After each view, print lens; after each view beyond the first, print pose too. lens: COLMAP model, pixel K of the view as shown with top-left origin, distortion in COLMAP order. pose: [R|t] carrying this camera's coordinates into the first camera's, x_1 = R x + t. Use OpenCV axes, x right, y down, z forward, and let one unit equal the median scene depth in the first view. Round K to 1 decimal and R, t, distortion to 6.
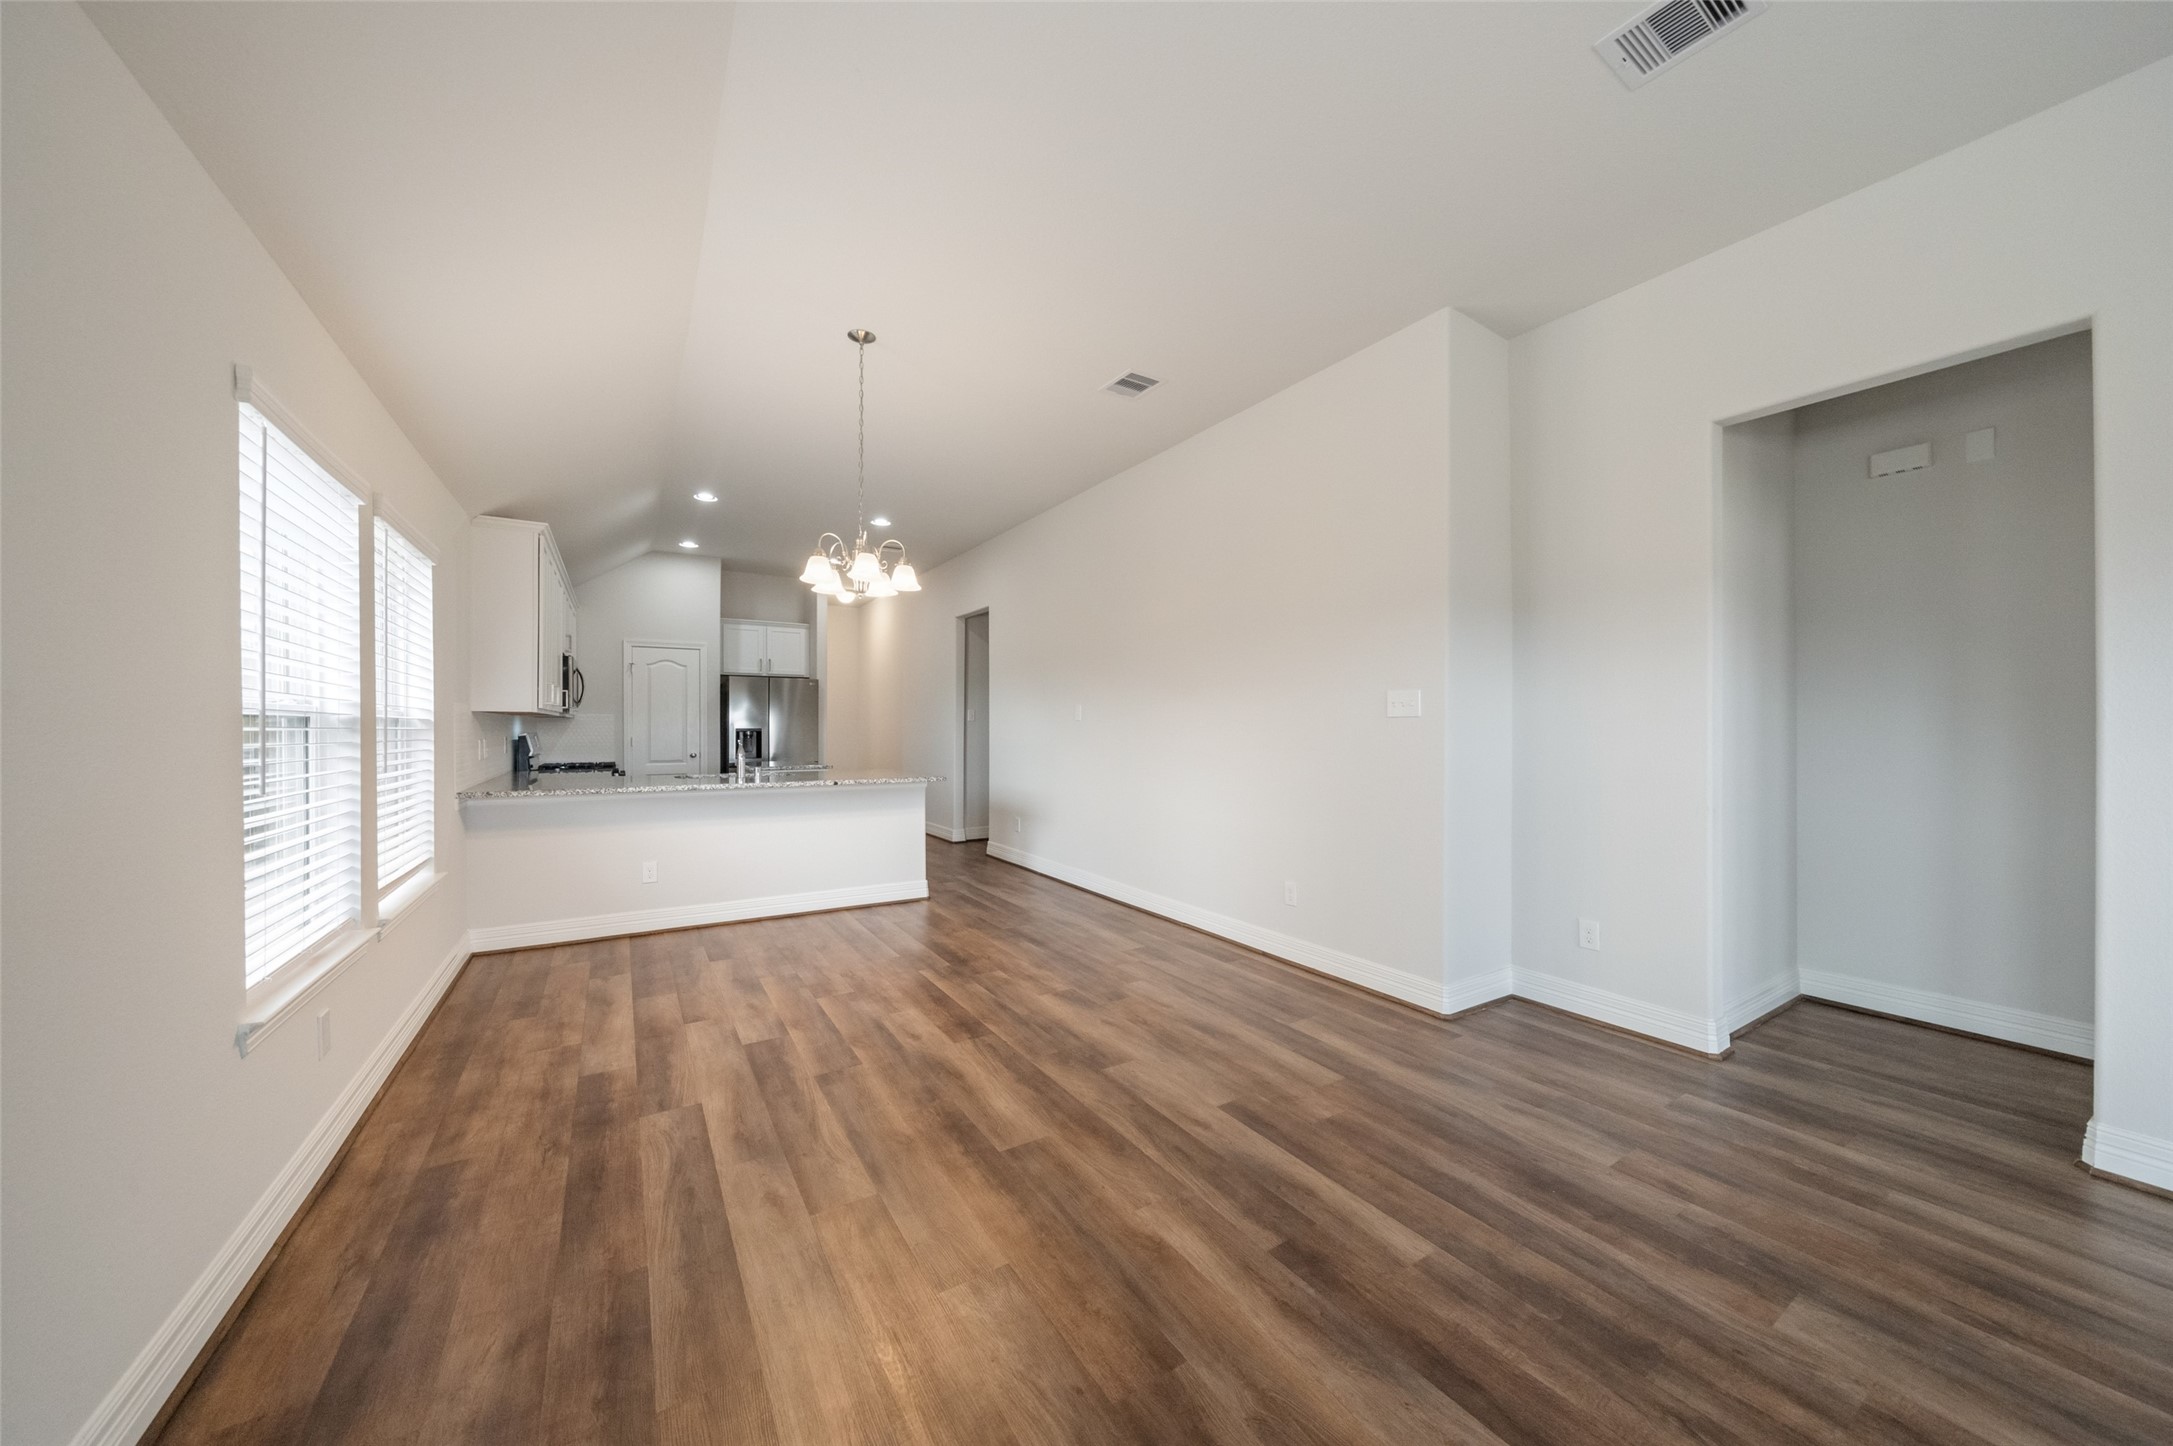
lens RADIAL K [[742.9, 0, 1086.2], [0, 742.9, 729.7], [0, 0, 1]] dist [-0.005070, -0.000477]
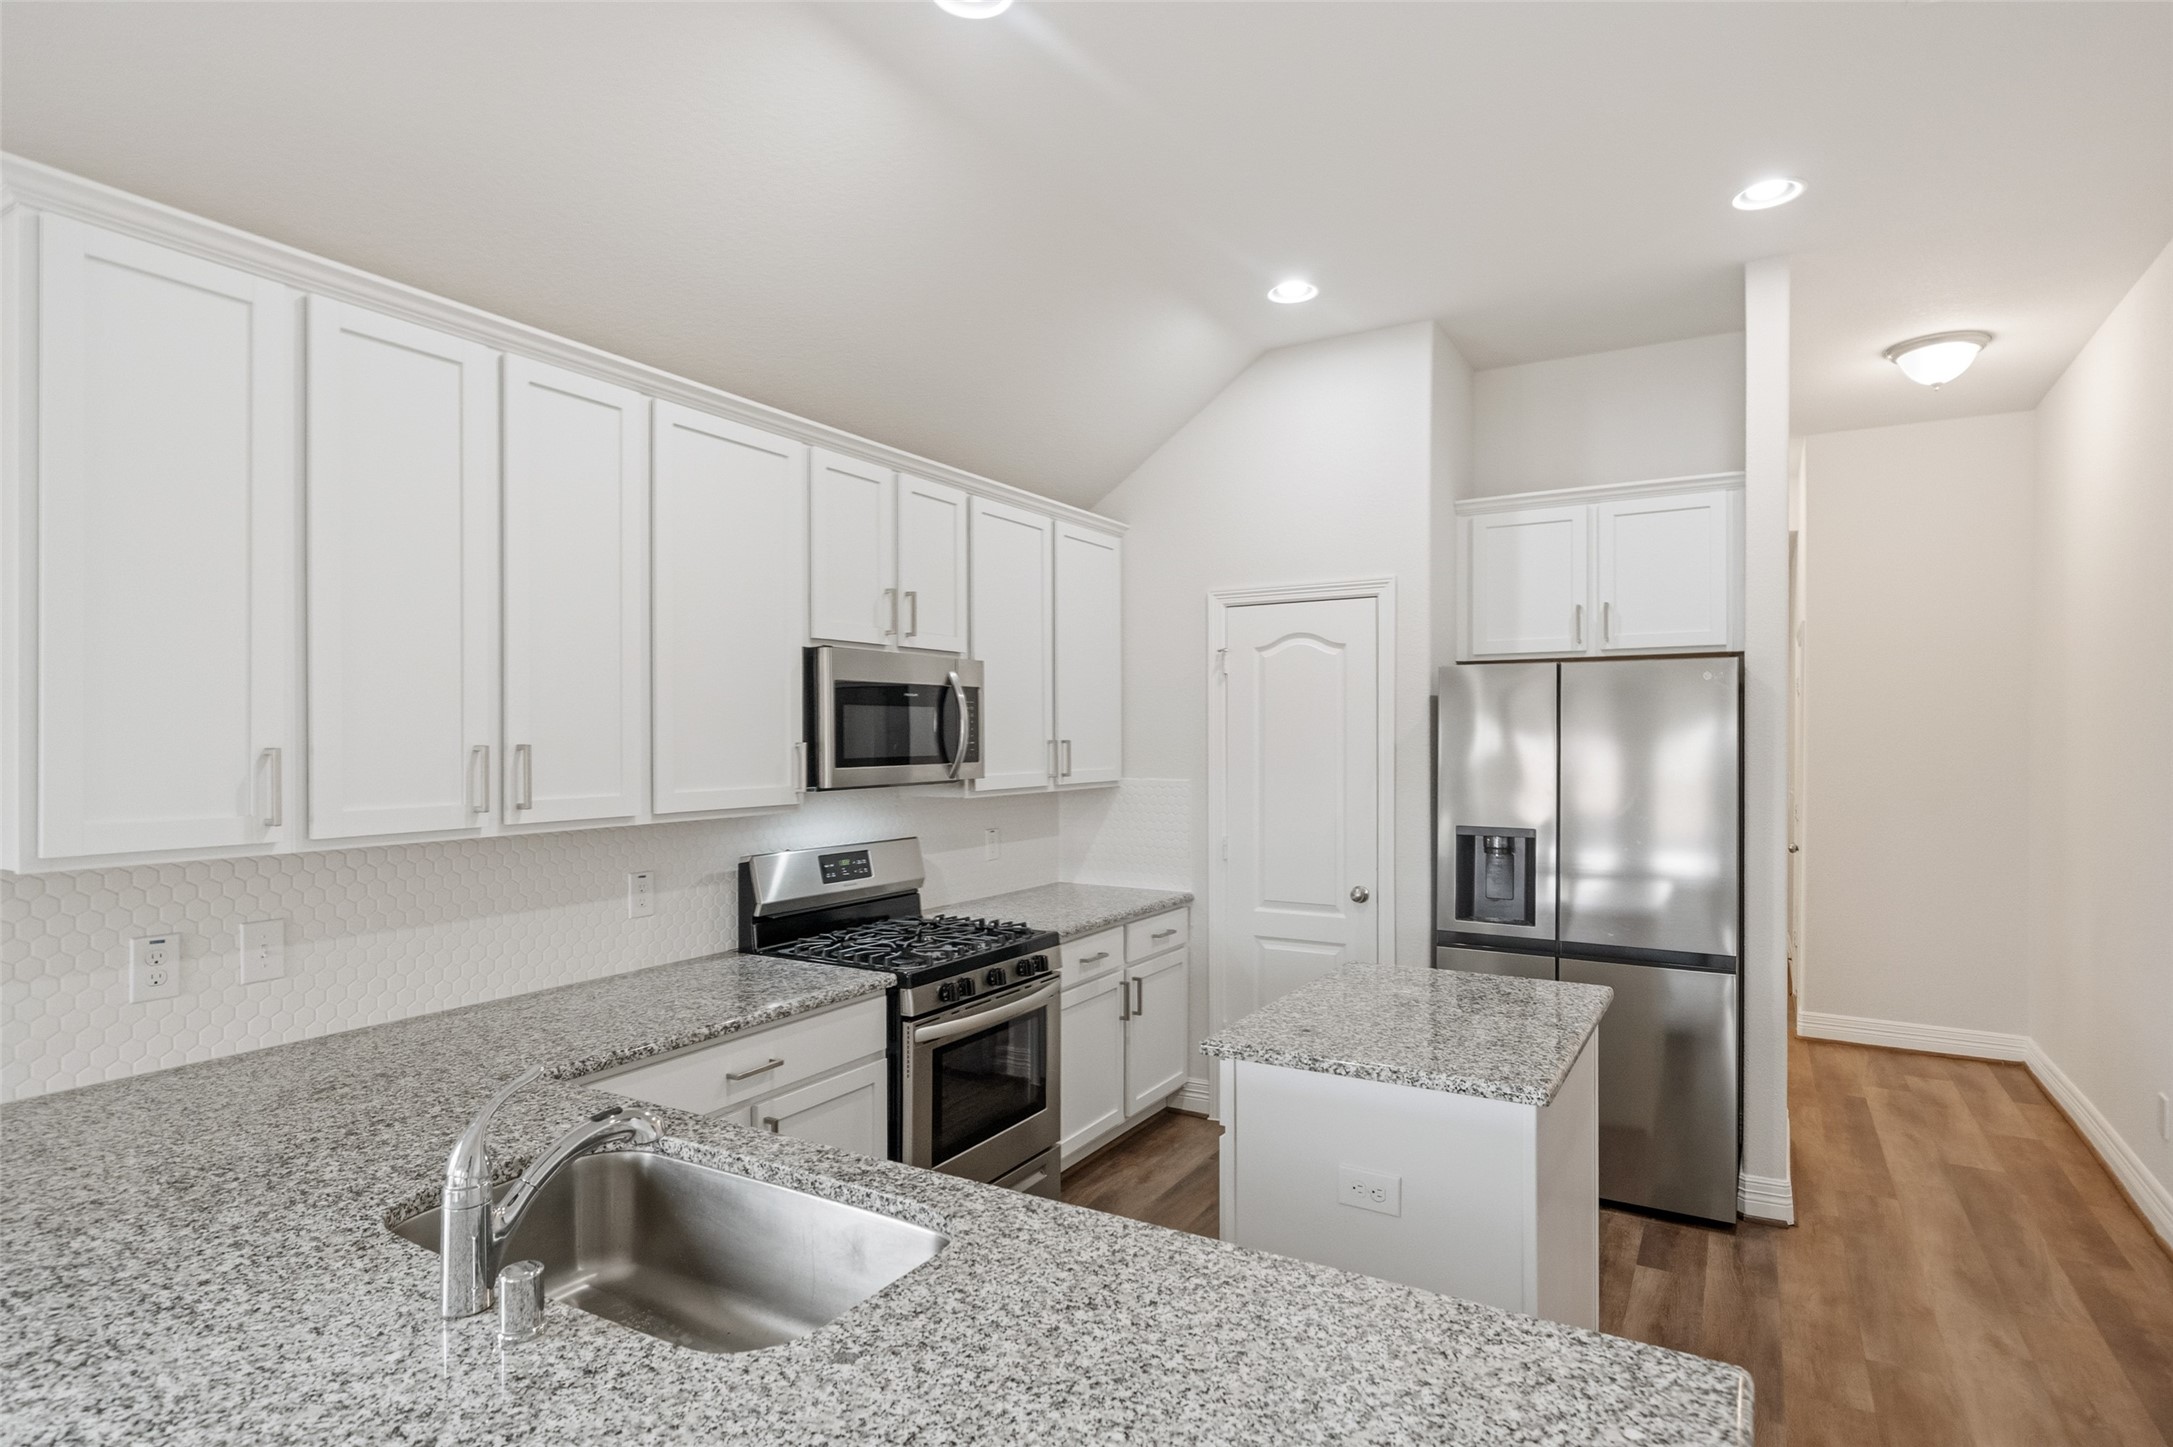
lens RADIAL K [[1140.9, 0, 1091.6], [0, 1140.9, 729.5], [0, 0, 1]] dist [-0.002862, 0.001503]
pose [[0.468268, -0.010131, -0.883528, -0.258281], [0.000822, 0.999939, -0.011030, -0.095698], [0.883586, 0.004438, 0.468248, 1.534397]]
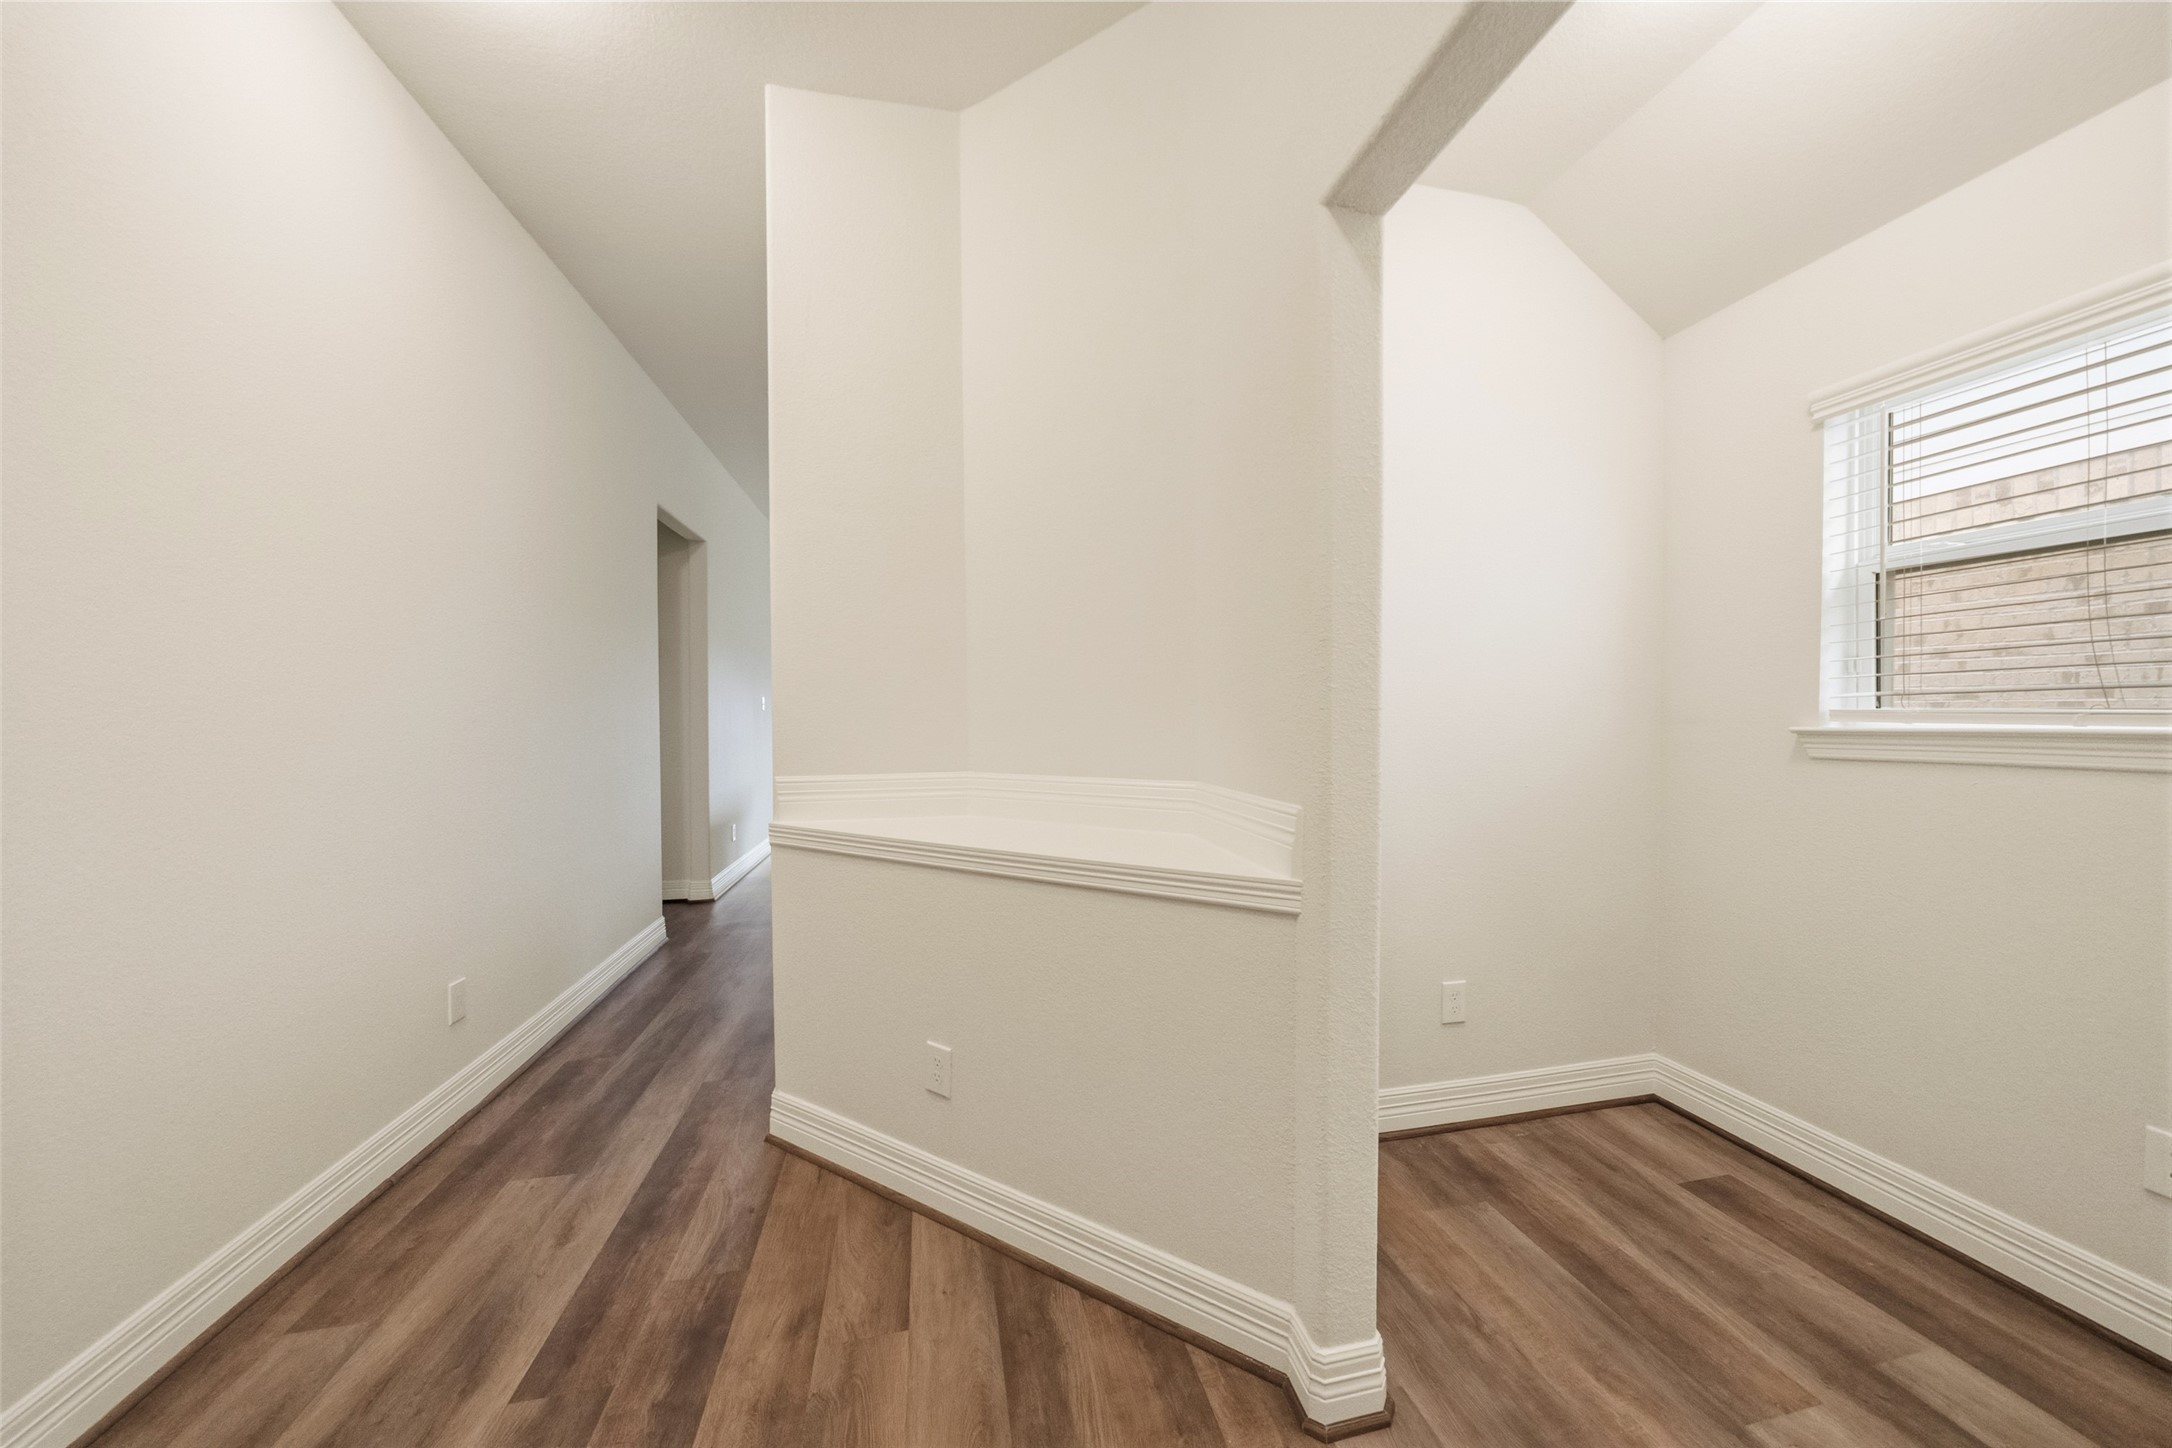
lens RADIAL K [[742.5, 0, 1090.1], [0, 742.5, 719.3], [0, 0, 1]] dist [-0.005070, -0.000477]
pose [[-0.942958, -0.003226, 0.332897, -1.570629], [-0.000441, 0.999964, 0.008439, -0.018322], [-0.332912, 0.007811, -0.942926, 3.435488]]
